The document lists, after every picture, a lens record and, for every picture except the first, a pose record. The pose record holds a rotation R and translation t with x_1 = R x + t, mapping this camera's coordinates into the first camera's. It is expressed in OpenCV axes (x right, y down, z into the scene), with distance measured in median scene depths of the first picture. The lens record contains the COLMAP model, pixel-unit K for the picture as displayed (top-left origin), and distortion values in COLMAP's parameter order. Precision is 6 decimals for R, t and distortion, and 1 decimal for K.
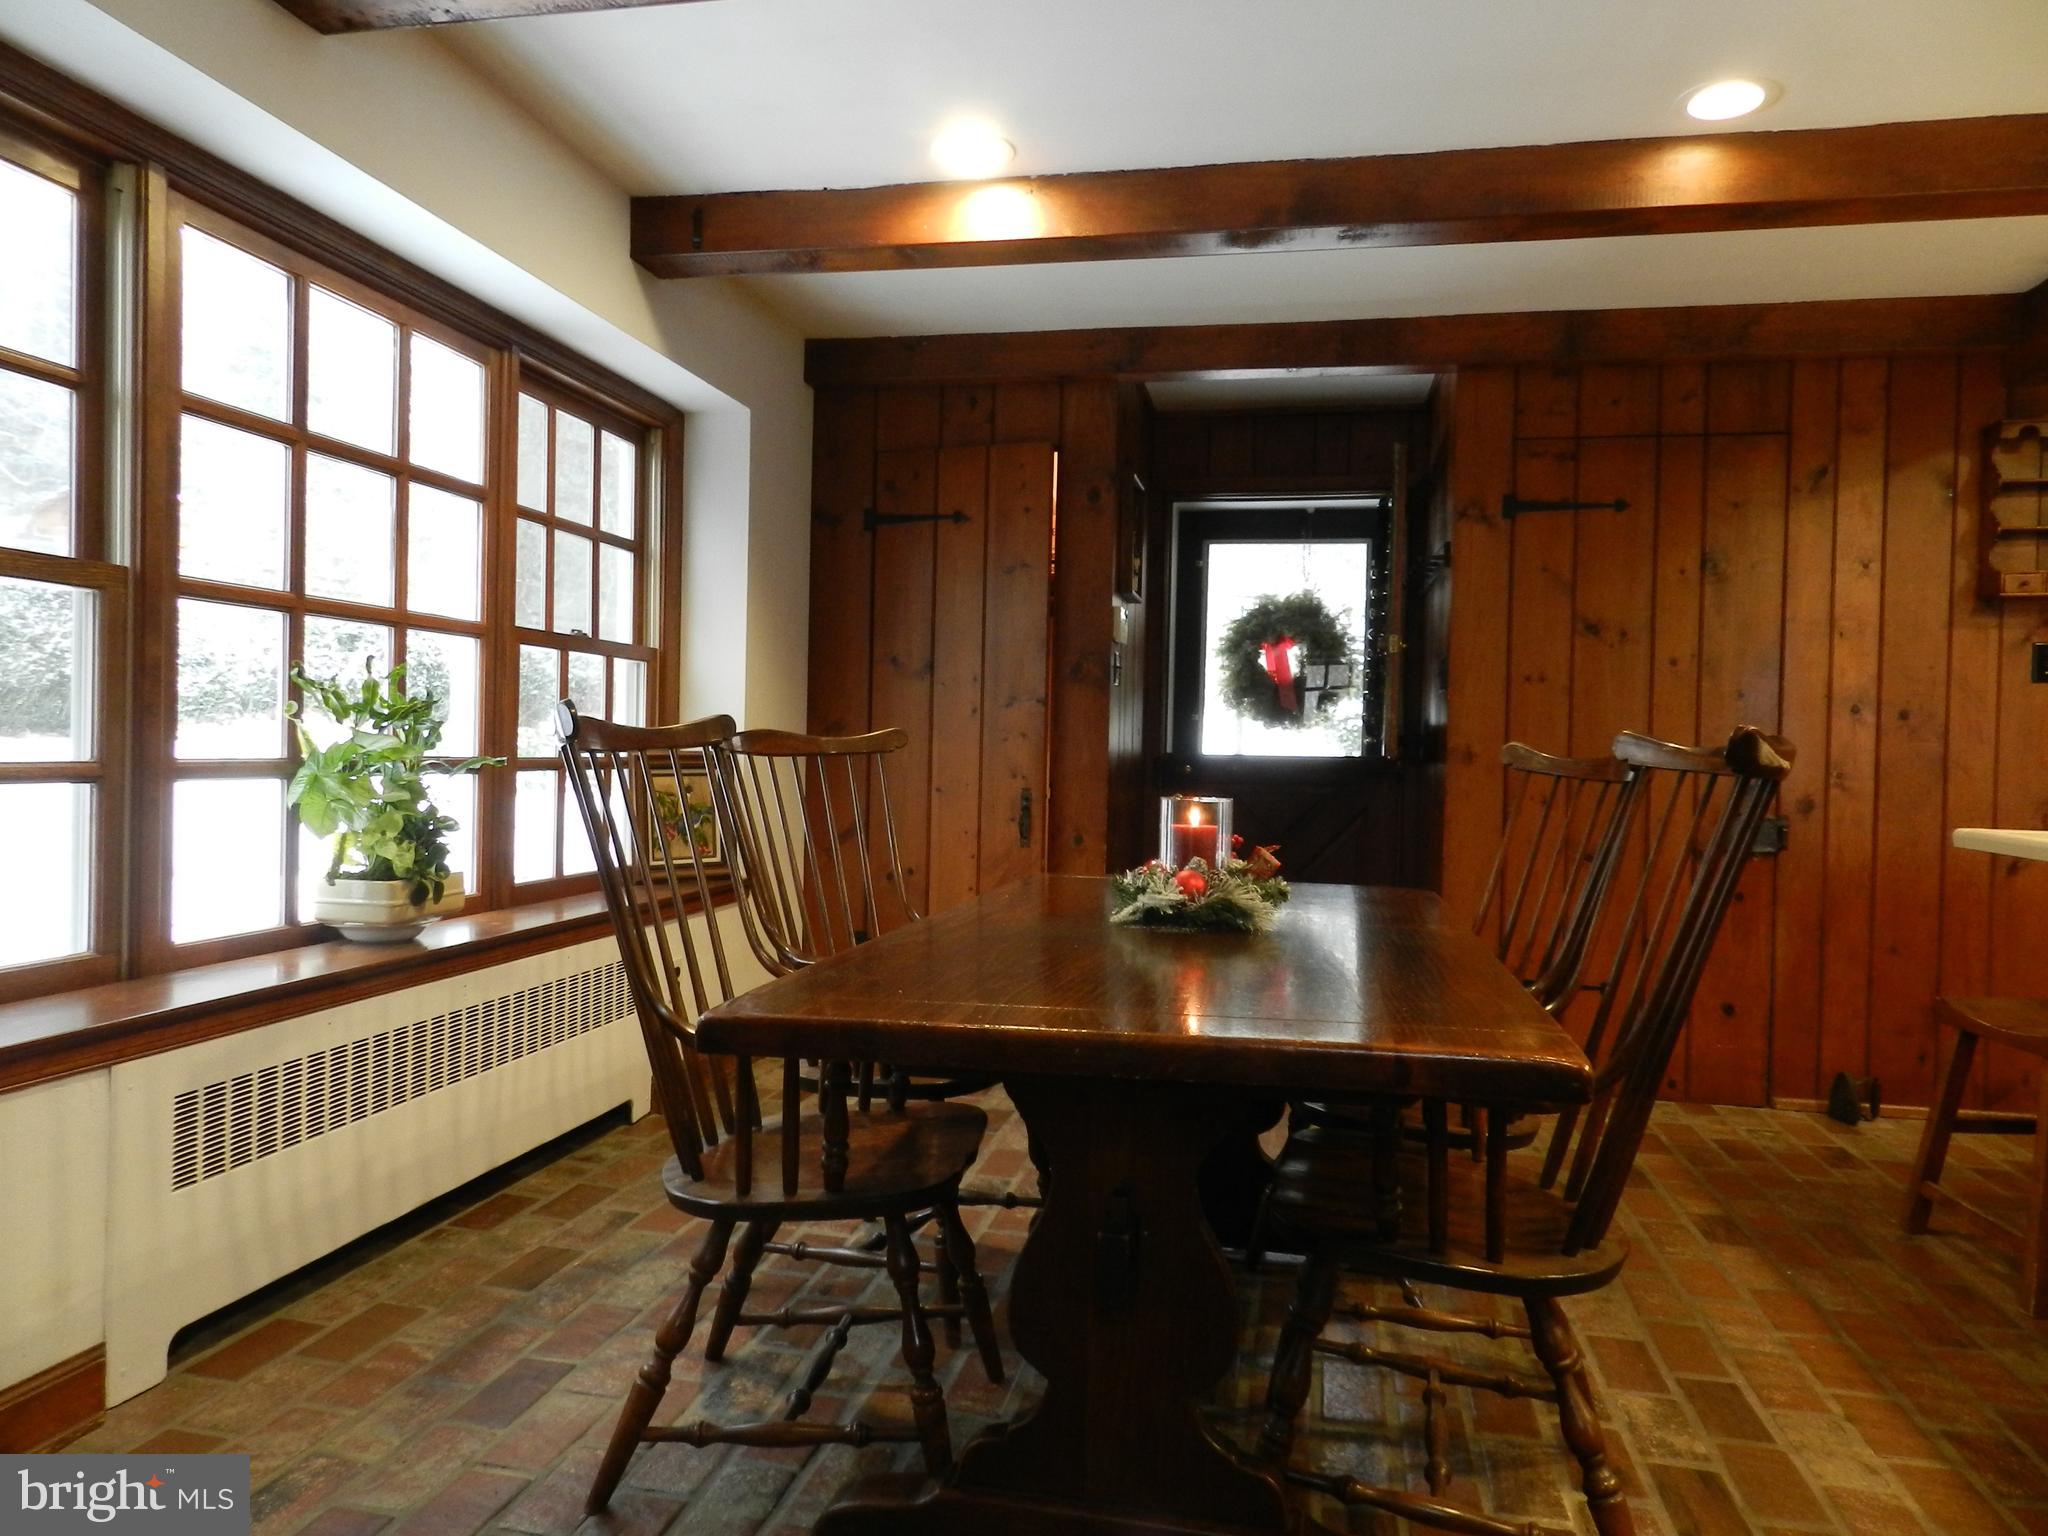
lens RADIAL K [[1378.9, 0, 1024.0], [0, 1378.9, 768.0], [0, 0, 1]] dist [0.005505, 0.001557]
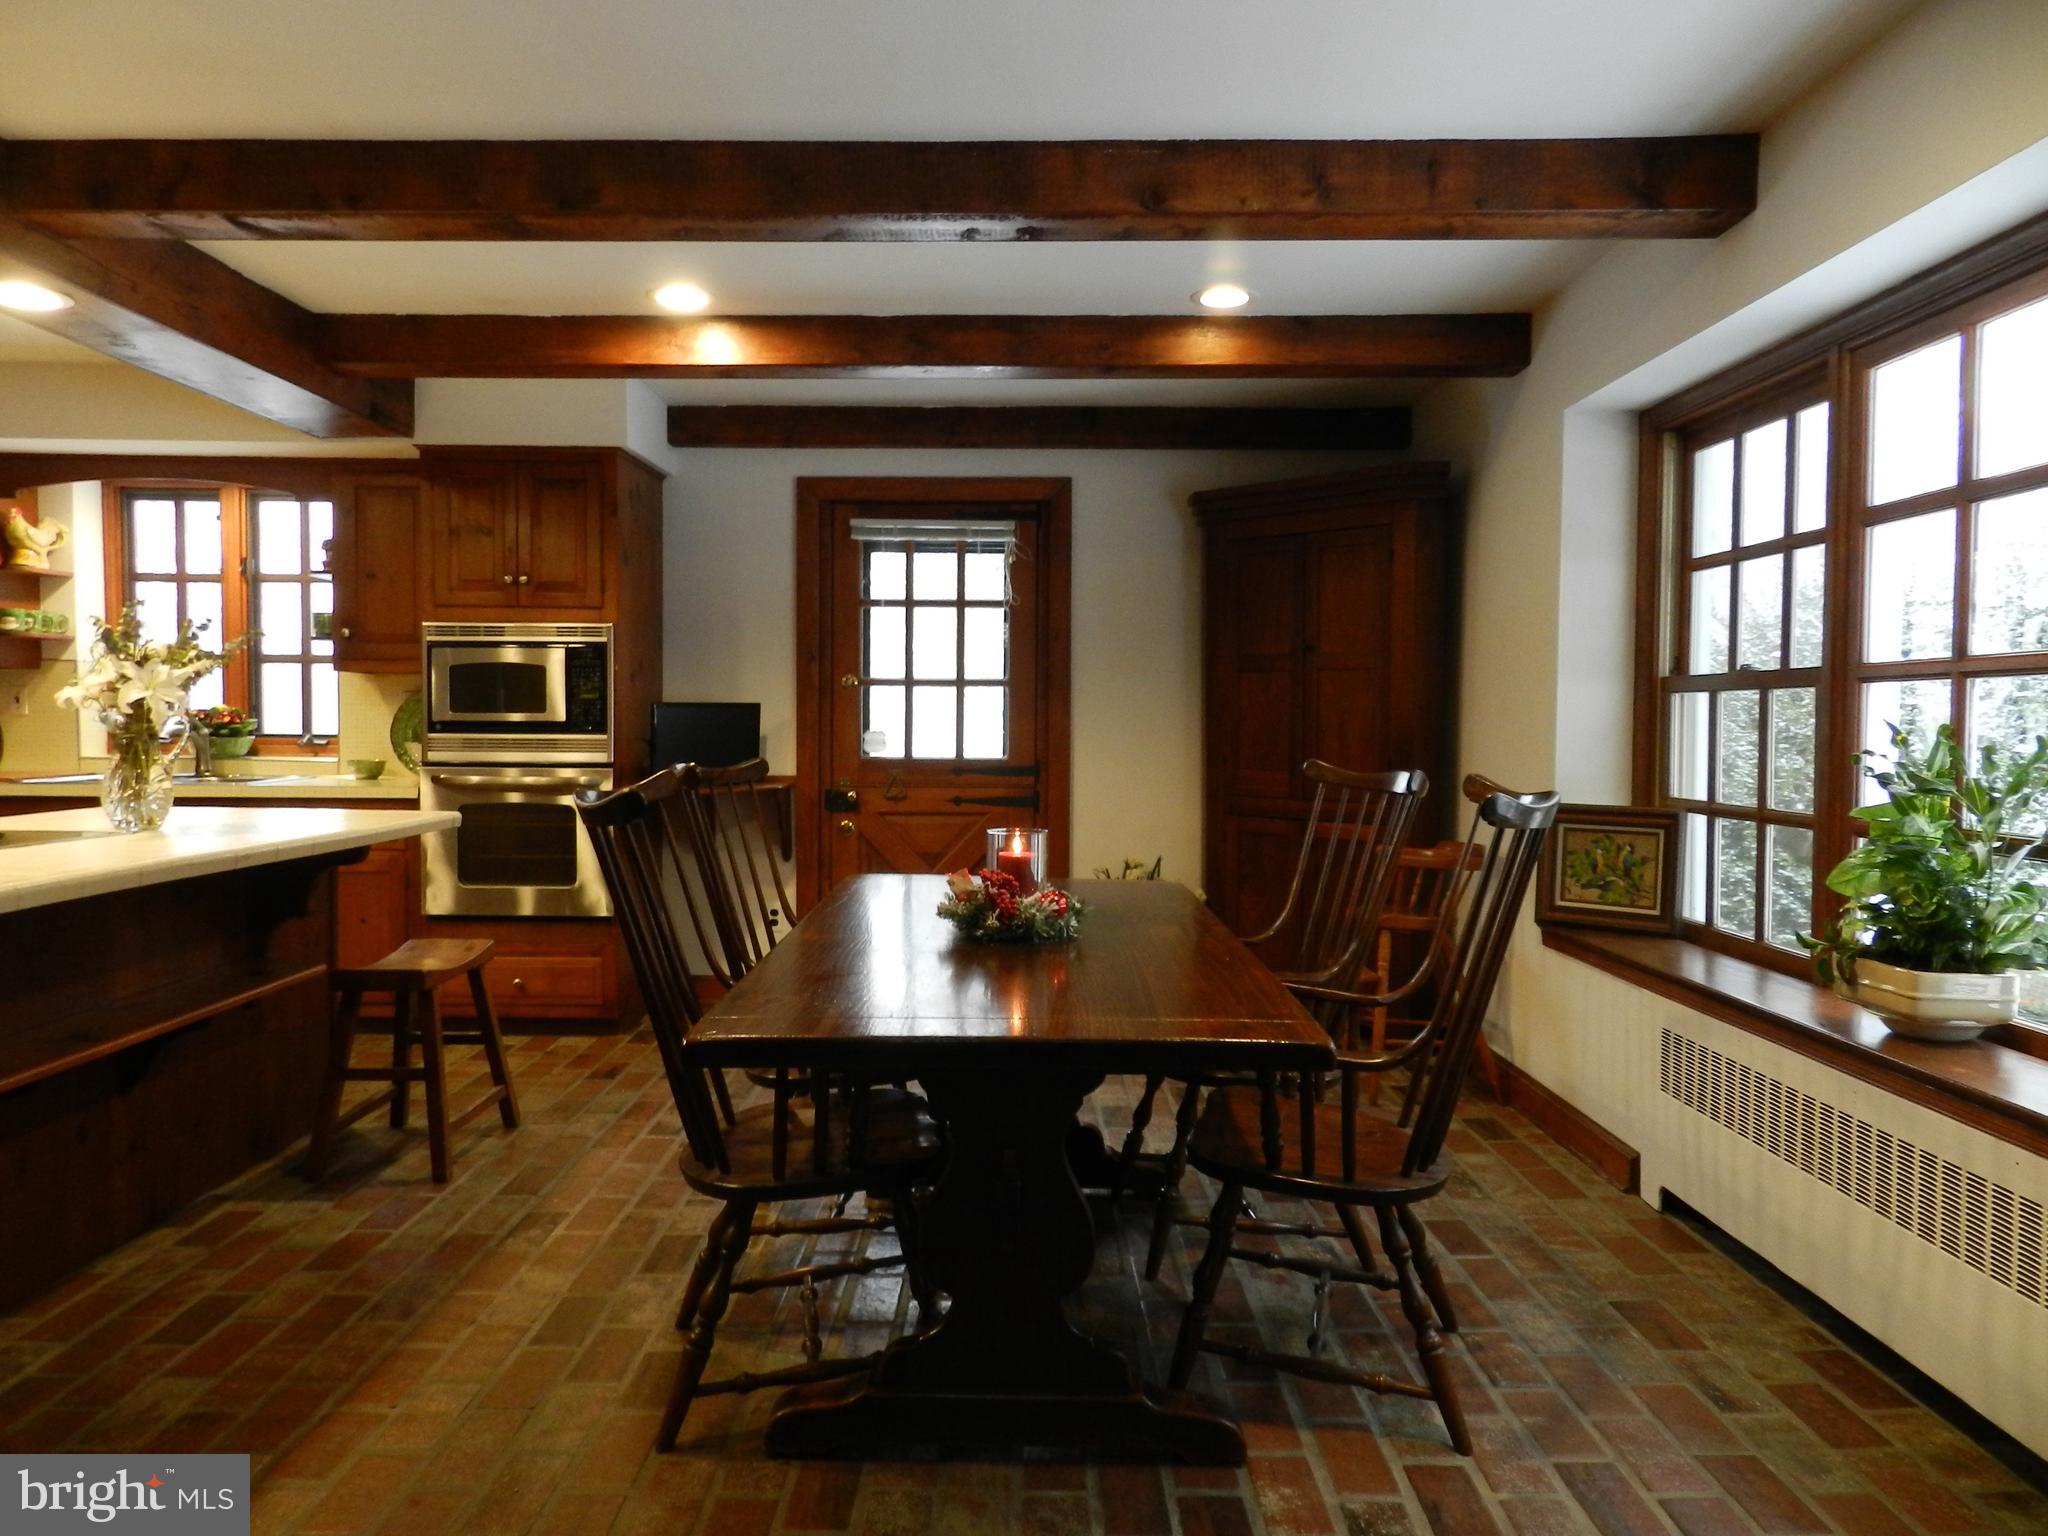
lens RADIAL K [[1378.9, 0, 1024.0], [0, 1378.9, 768.0], [0, 0, 1]] dist [0.005505, 0.001557]
pose [[-0.977594, -0.022834, -0.209259, 0.314099], [-0.031915, 0.998685, 0.040119, -0.068297], [0.208067, 0.045899, -0.977037, 1.850779]]
